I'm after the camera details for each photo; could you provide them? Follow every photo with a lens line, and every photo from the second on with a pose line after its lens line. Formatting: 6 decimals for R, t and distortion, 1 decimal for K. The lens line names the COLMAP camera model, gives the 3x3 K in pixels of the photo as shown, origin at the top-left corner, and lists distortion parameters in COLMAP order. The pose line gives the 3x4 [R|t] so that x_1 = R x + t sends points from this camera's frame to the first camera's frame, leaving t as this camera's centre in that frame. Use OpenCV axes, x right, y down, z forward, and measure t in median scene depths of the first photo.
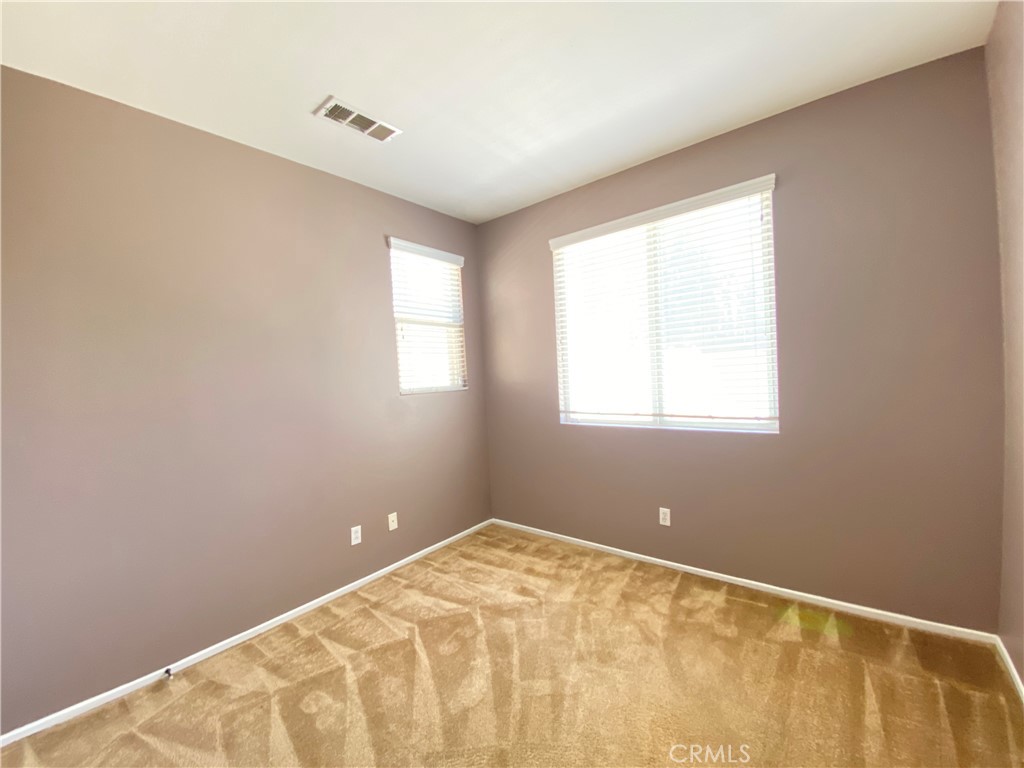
lens RADIAL K [[415.2, 0, 508.8], [0, 415.2, 379.0], [0, 0, 1]] dist [0.007530, -0.012790]
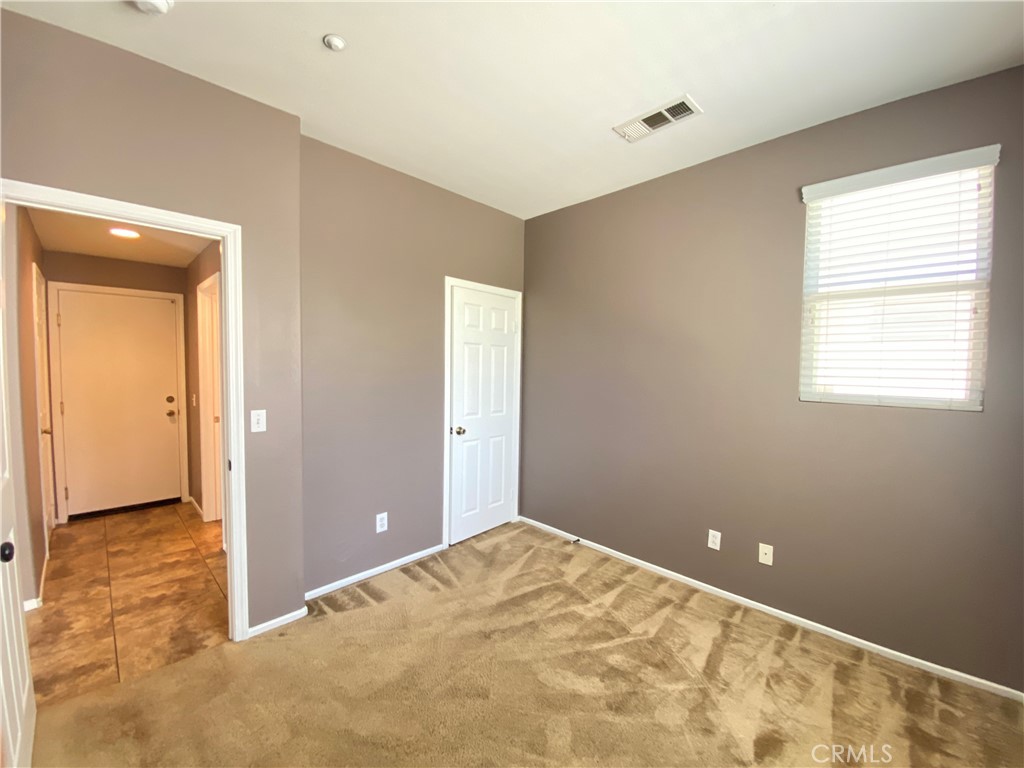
lens RADIAL K [[415.2, 0, 515.9], [0, 415.2, 377.8], [0, 0, 1]] dist [0.007530, -0.012790]
pose [[-0.100629, 0.080697, -0.991646, 0.684812], [-0.013116, 0.996511, 0.082424, -0.075365], [0.994838, 0.021301, -0.099219, 0.738652]]
